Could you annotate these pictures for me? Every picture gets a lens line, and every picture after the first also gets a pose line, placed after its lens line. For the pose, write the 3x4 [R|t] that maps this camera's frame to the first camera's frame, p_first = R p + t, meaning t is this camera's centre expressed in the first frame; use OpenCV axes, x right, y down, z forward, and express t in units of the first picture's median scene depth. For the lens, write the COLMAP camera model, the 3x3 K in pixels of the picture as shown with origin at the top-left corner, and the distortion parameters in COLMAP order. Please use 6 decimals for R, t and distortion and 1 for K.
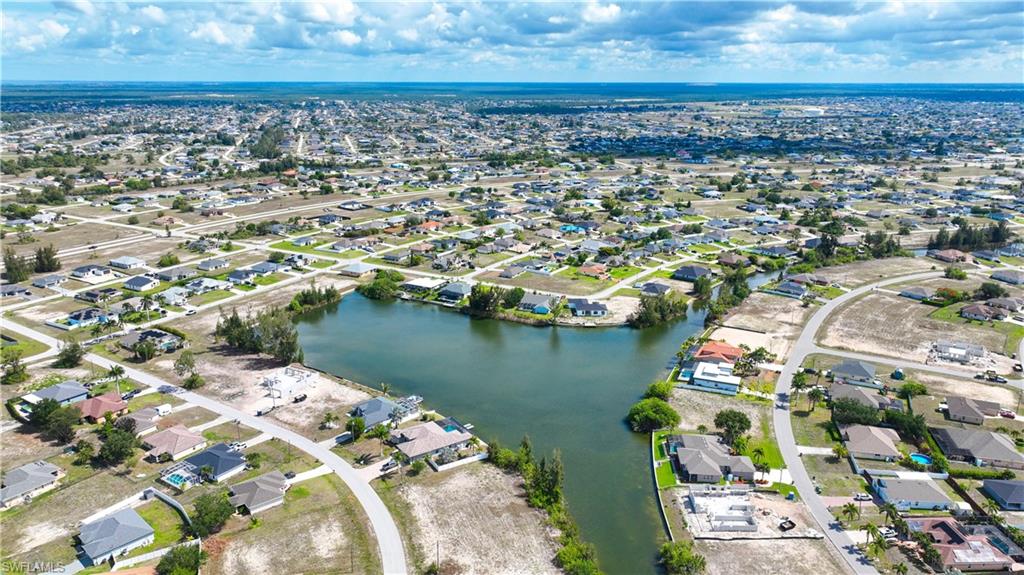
lens RADIAL K [[720.4, 0, 514.7], [0, 720.4, 289.1], [0, 0, 1]] dist [-0.001495, 0.020302]
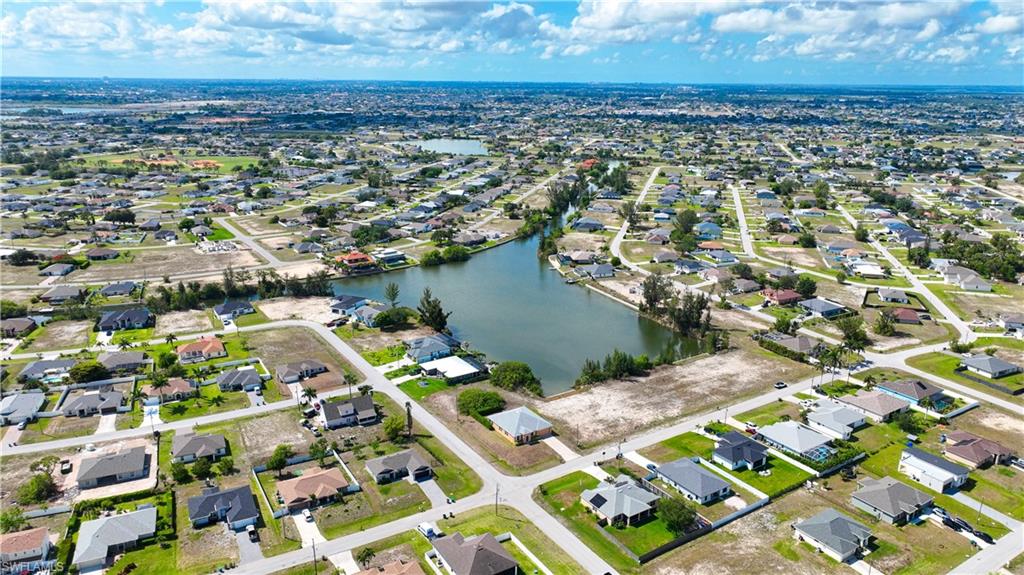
lens RADIAL K [[720.4, 0, 514.7], [0, 720.4, 289.1], [0, 0, 1]] dist [-0.001495, 0.020302]
pose [[-0.888148, -0.138566, 0.438169, -0.654989], [0.119965, 0.850493, 0.512123, -0.577729], [-0.443623, 0.507406, -0.738741, 2.042043]]
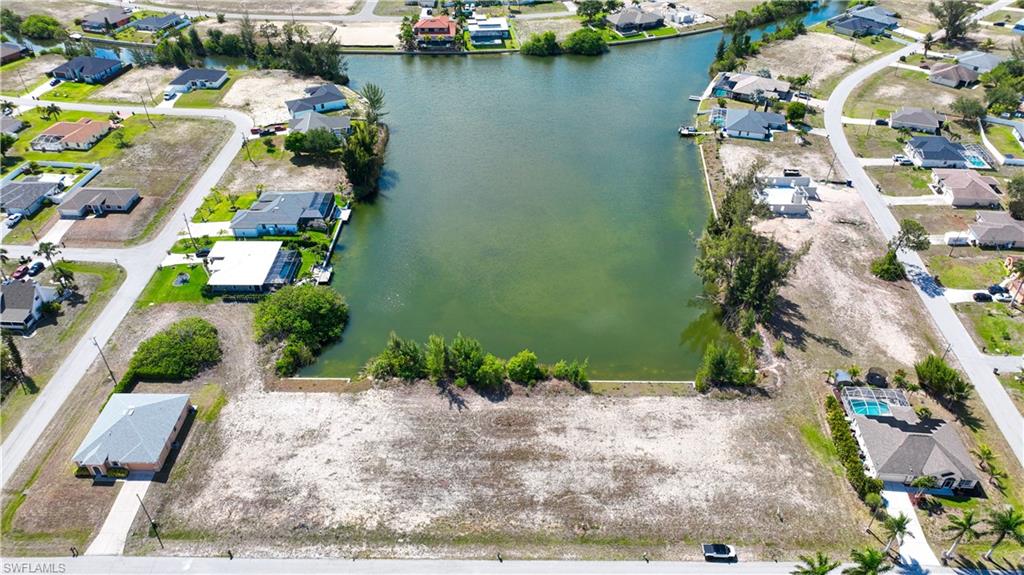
lens RADIAL K [[720.4, 0, 514.7], [0, 720.4, 289.1], [0, 0, 1]] dist [-0.001495, 0.020302]
pose [[-0.484471, -0.531609, 0.694752, -0.712890], [0.241444, 0.682074, 0.690275, -0.355211], [-0.840829, 0.502161, -0.202091, 1.371269]]
